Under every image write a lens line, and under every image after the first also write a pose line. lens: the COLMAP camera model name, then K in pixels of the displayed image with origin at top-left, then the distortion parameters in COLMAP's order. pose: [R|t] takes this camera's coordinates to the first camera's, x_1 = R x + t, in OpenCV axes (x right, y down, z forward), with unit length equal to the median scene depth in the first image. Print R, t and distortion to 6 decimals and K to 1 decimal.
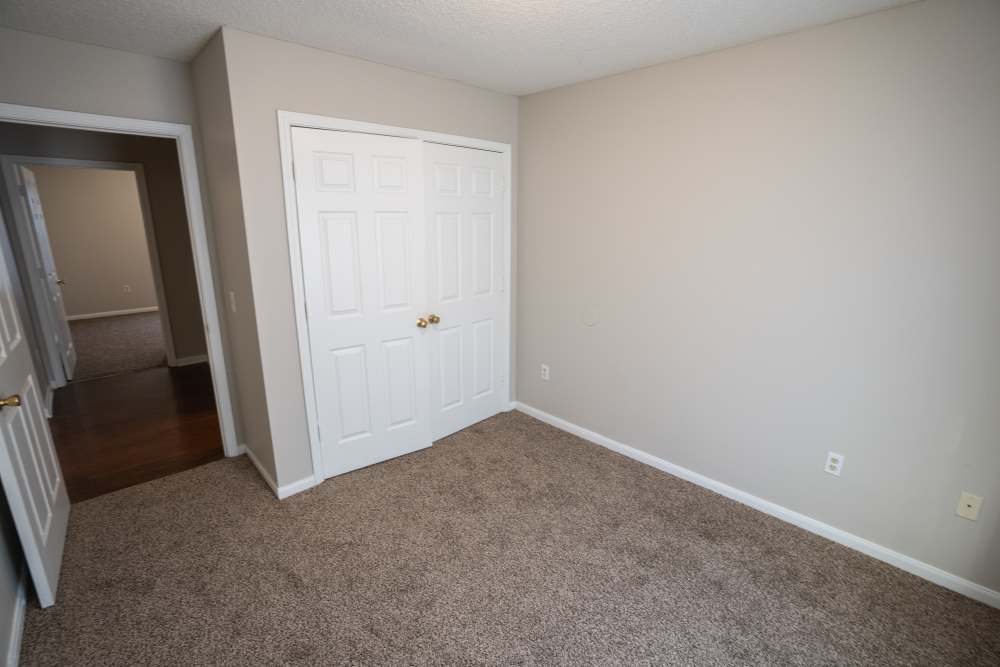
lens RADIAL K [[461.5, 0, 500.0], [0, 461.5, 336.5], [0, 0, 1]] dist [-0.090598, 0.040624]
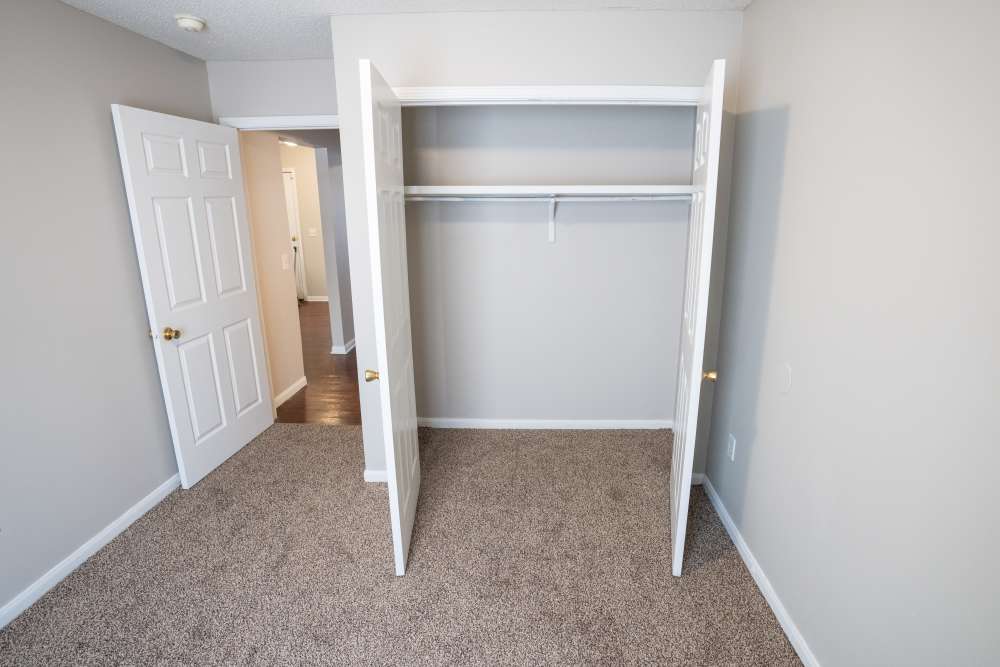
lens RADIAL K [[485.2, 0, 515.3], [0, 485.2, 323.5], [0, 0, 1]] dist [-0.070497, 0.023916]
pose [[0.702889, 0.165213, -0.691847, 0.420972], [-0.171822, 0.983284, 0.060244, -0.105127], [0.690235, 0.076530, 0.719527, 0.419090]]
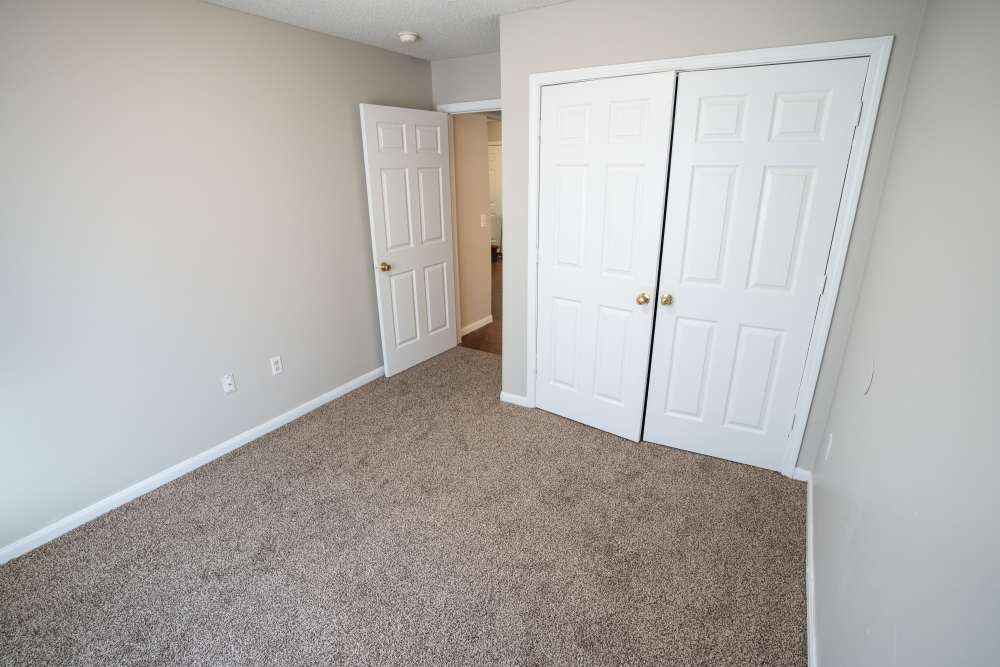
lens RADIAL K [[461.5, 0, 500.0], [0, 461.5, 336.5], [0, 0, 1]] dist [-0.090598, 0.040624]
pose [[0.245518, 0.316300, -0.916338, 0.619454], [-0.226886, 0.937765, 0.262906, -0.139680], [0.942467, 0.143356, 0.302002, 0.562603]]
